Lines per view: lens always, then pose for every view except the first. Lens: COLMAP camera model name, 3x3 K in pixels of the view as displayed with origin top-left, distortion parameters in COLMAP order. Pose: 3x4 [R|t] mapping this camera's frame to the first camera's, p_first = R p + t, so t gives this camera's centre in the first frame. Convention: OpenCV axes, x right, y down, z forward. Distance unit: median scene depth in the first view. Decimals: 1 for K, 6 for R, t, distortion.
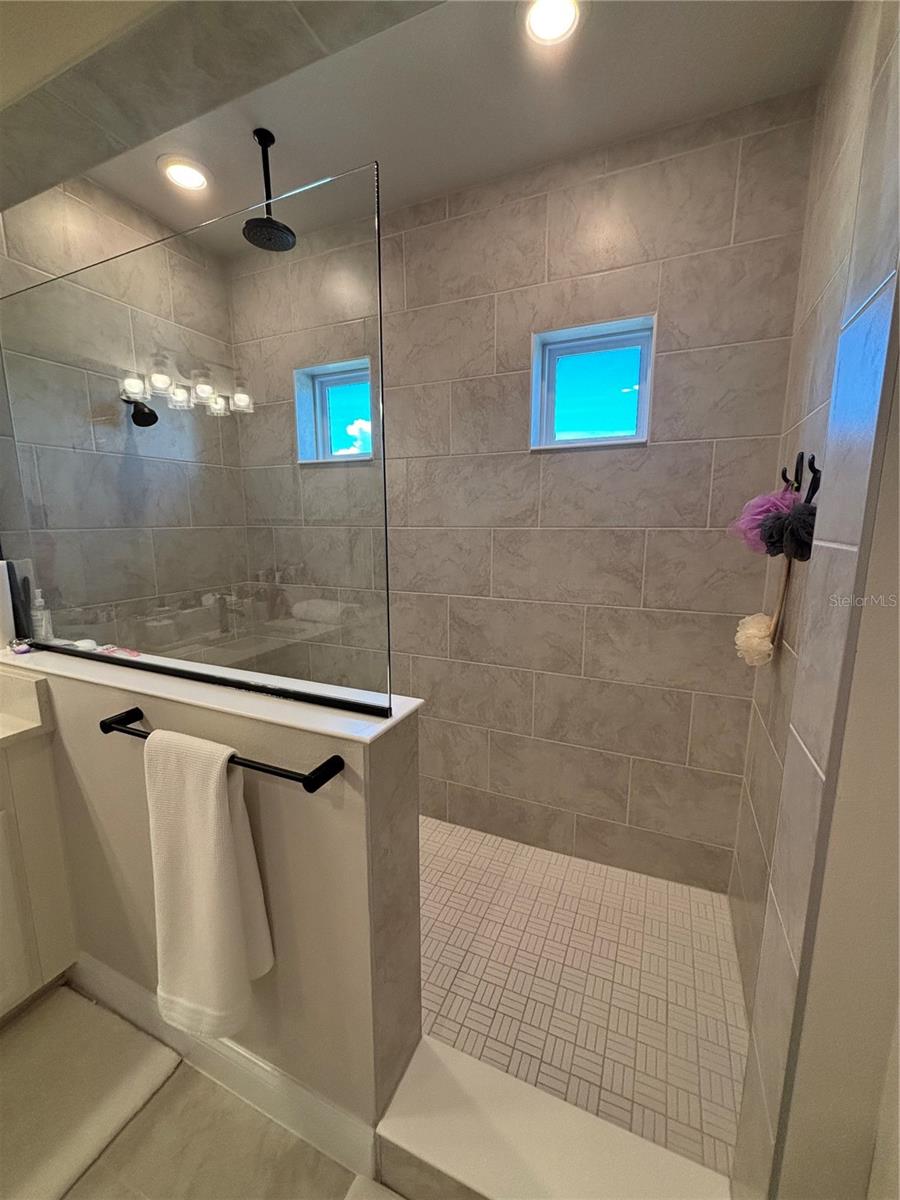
lens RADIAL K [[498.5, 0, 443.3], [0, 498.5, 599.0], [0, 0, 1]] dist [0.023300, 0.000139]
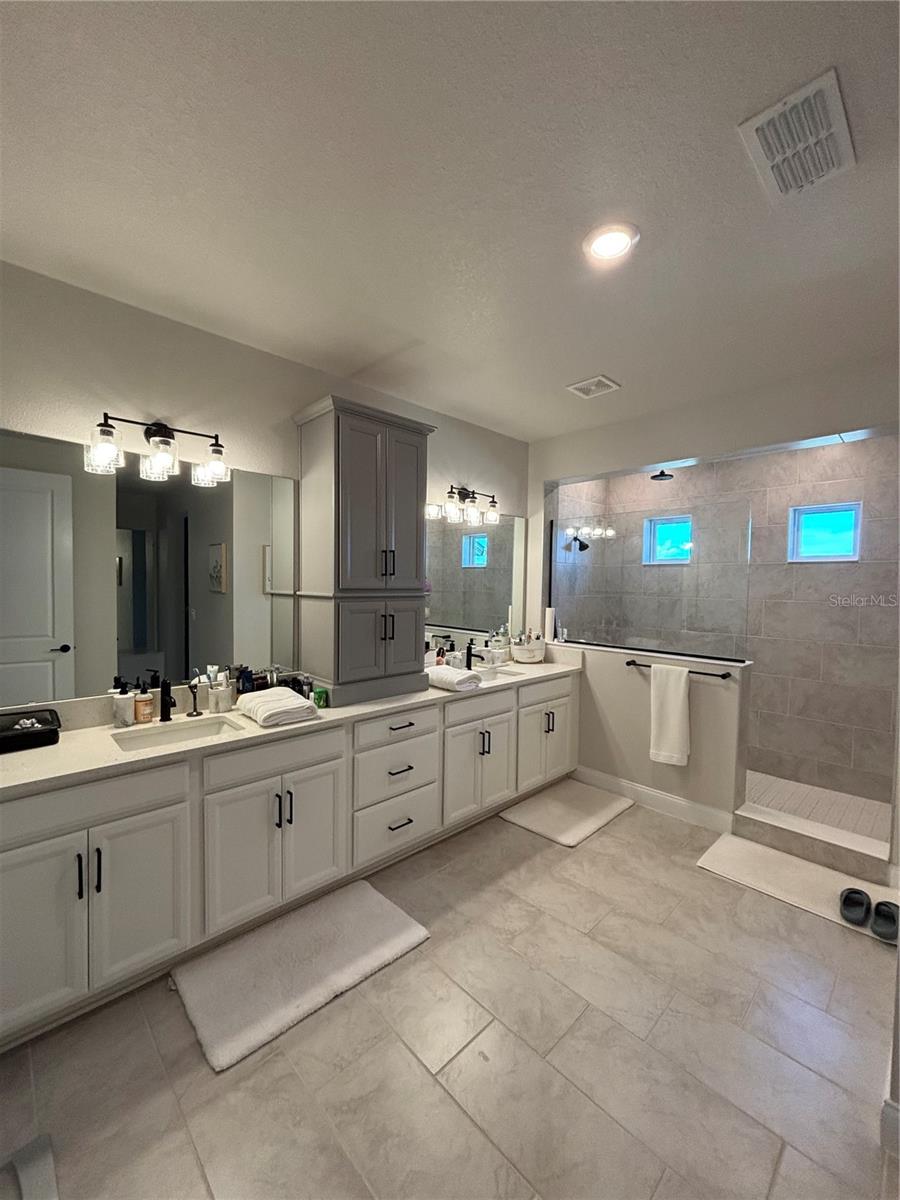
lens RADIAL K [[484.5, 0, 450.0], [0, 484.5, 600.0], [0, 0, 1]] dist [-0.000039, 0.000642]
pose [[0.931962, 0.029963, -0.361316, -0.358958], [-0.076447, 0.990414, -0.115050, 0.167154], [0.354405, 0.134844, 0.925319, -1.176759]]
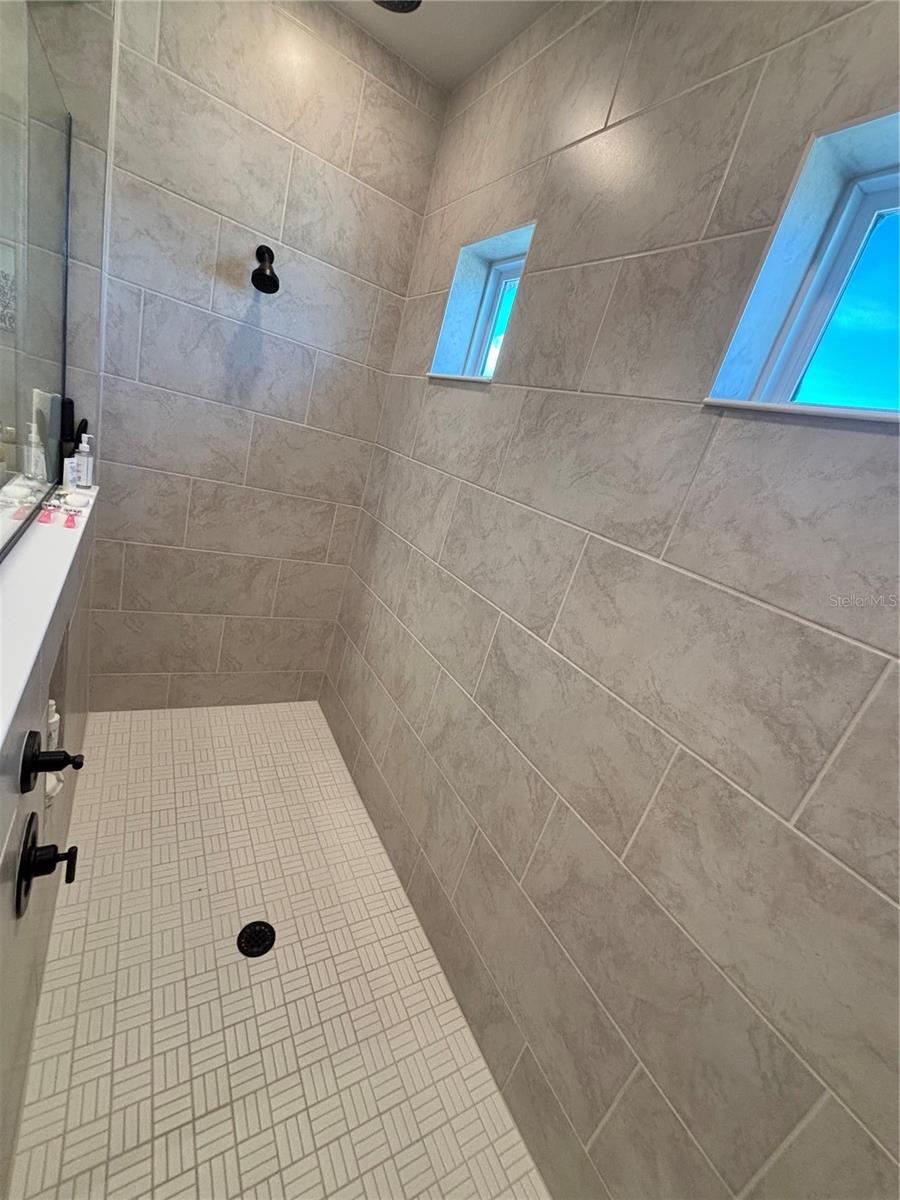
lens RADIAL K [[484.5, 0, 450.0], [0, 484.5, 600.0], [0, 0, 1]] dist [-0.000039, 0.000642]
pose [[0.794922, 0.390022, -0.464739, 0.256168], [-0.352418, 0.920349, 0.169584, -0.110262], [0.493864, 0.028976, 0.869056, 0.454999]]
